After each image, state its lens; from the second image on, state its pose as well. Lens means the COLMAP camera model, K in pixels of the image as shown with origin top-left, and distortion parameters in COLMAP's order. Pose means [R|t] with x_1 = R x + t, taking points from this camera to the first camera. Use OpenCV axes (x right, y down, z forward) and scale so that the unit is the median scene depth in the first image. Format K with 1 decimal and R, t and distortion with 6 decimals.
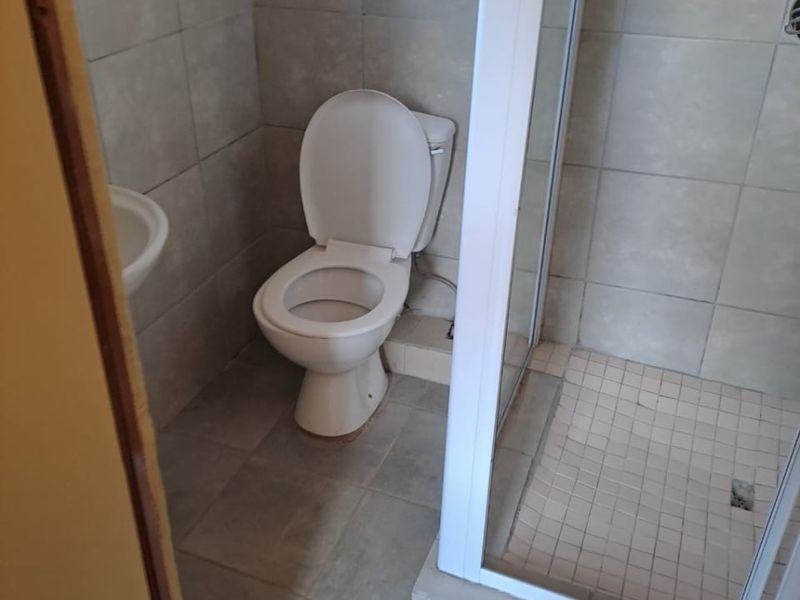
lens RADIAL K [[786.0, 0, 386.5], [0, 786.0, 298.0], [0, 0, 1]] dist [0.122622, -0.170921]
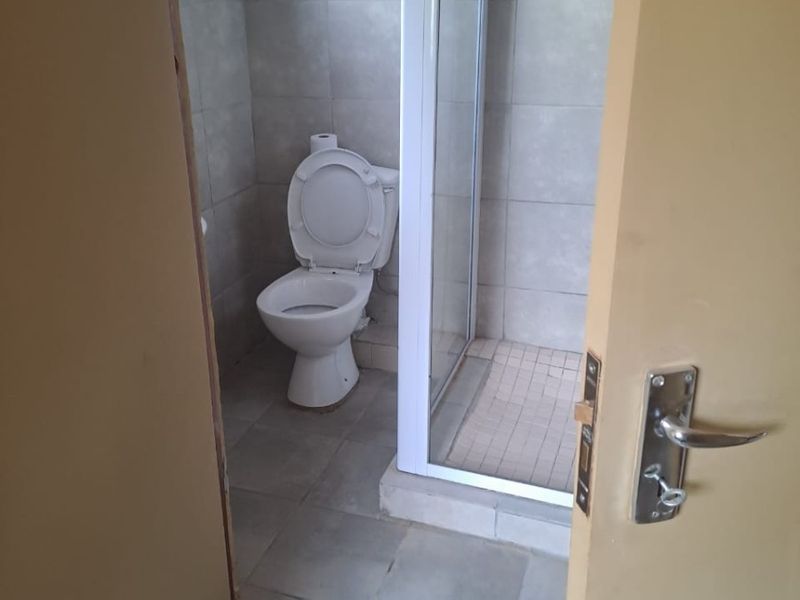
lens RADIAL K [[771.9, 0, 389.5], [0, 771.9, 279.6], [0, 0, 1]] dist [0.106576, -0.003466]
pose [[0.998580, -0.031352, 0.043070, 0.002289], [0.037683, 0.987185, -0.155065, 0.166719], [-0.037656, 0.156468, 0.986965, -0.289171]]
